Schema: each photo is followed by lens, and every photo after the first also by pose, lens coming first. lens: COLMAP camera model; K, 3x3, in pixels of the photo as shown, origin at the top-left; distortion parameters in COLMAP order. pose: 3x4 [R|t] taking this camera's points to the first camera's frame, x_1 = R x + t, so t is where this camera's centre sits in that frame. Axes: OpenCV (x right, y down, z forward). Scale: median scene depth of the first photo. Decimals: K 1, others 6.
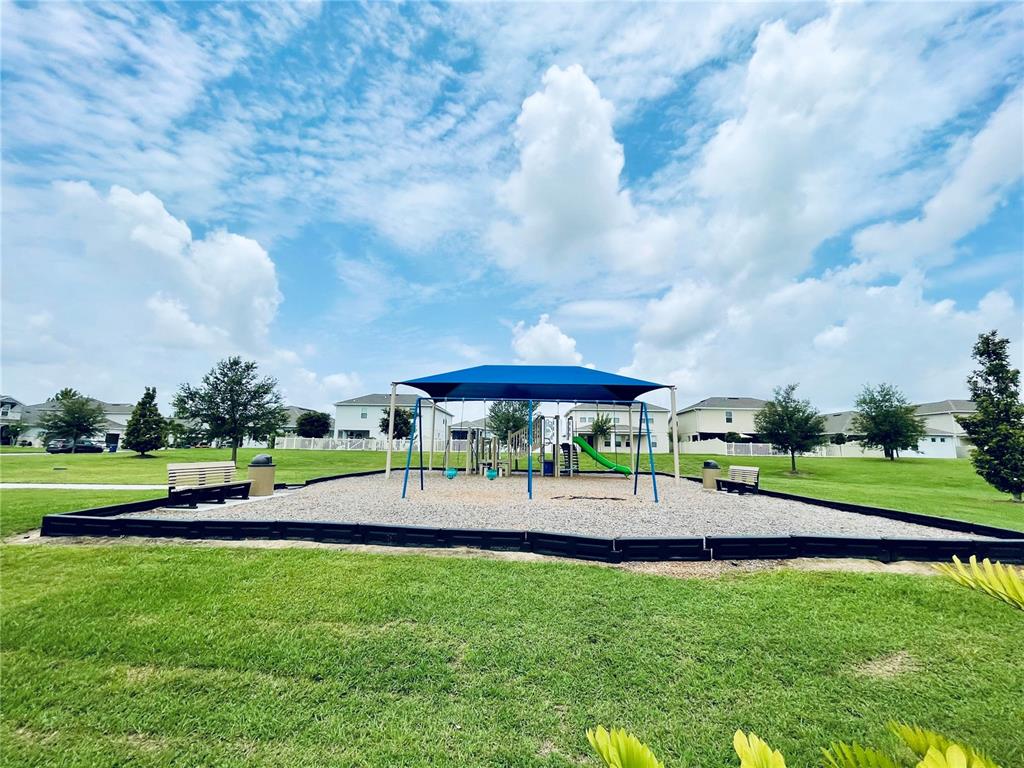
lens RADIAL K [[407.4, 0, 512.0], [0, 407.4, 384.0], [0, 0, 1]] dist [-0.001338, 0.000019]
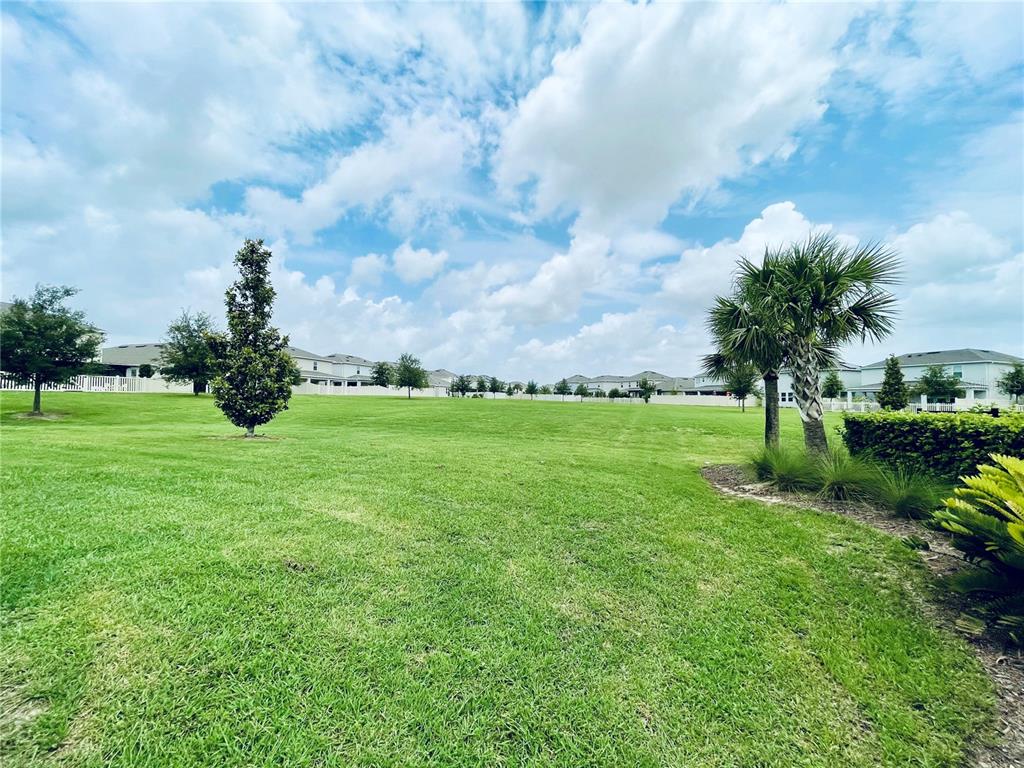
lens RADIAL K [[407.4, 0, 512.0], [0, 407.4, 384.0], [0, 0, 1]] dist [-0.001338, 0.000019]
pose [[0.251614, 0.029945, 0.967364, 0.116322], [-0.168137, 0.985675, 0.013221, 0.015455], [-0.953111, -0.165976, 0.253044, 0.054542]]
